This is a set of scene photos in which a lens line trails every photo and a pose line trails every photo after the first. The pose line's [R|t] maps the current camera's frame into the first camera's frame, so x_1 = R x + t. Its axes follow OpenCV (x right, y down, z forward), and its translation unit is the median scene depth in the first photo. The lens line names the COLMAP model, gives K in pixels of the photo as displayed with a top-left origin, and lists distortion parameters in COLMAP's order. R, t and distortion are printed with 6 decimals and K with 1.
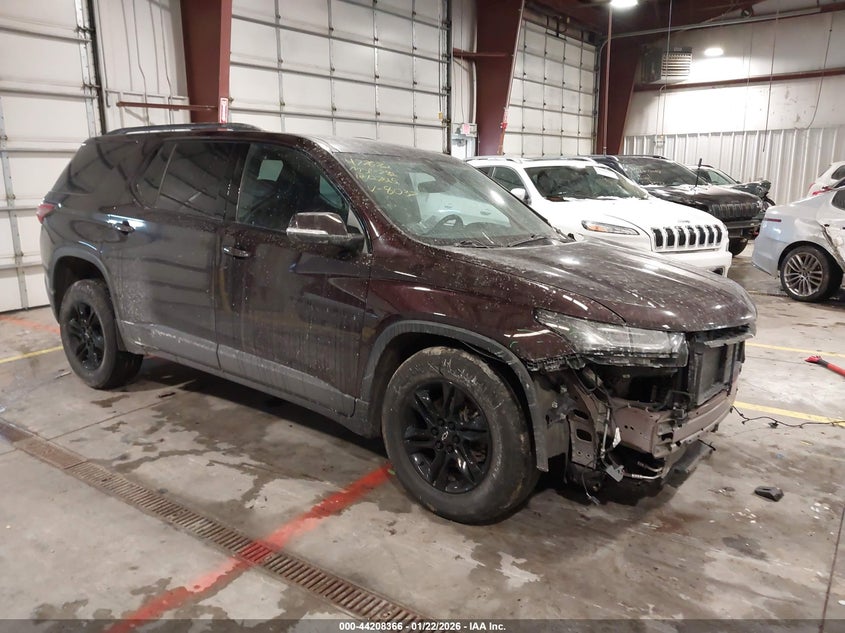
lens RADIAL K [[655.4, 0, 422.5], [0, 655.4, 316.5], [0, 0, 1]] dist [-0.005855, -0.012495]
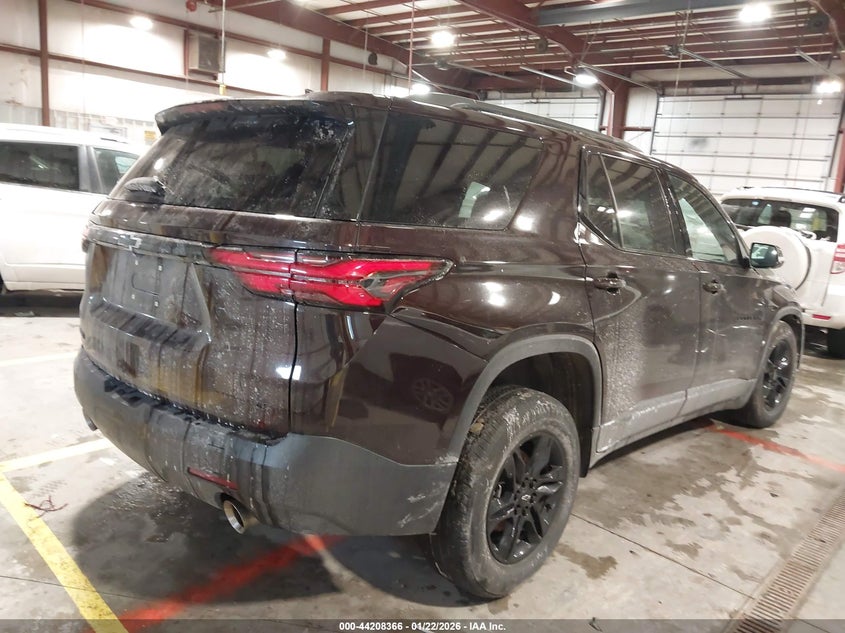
lens RADIAL K [[655.4, 0, 422.5], [0, 655.4, 316.5], [0, 0, 1]] dist [-0.005855, -0.012495]
pose [[0.119846, -0.169781, 0.978167, -1.315909], [0.118305, 0.980691, 0.155724, -0.253488], [-0.985718, 0.097059, 0.137618, 1.315977]]
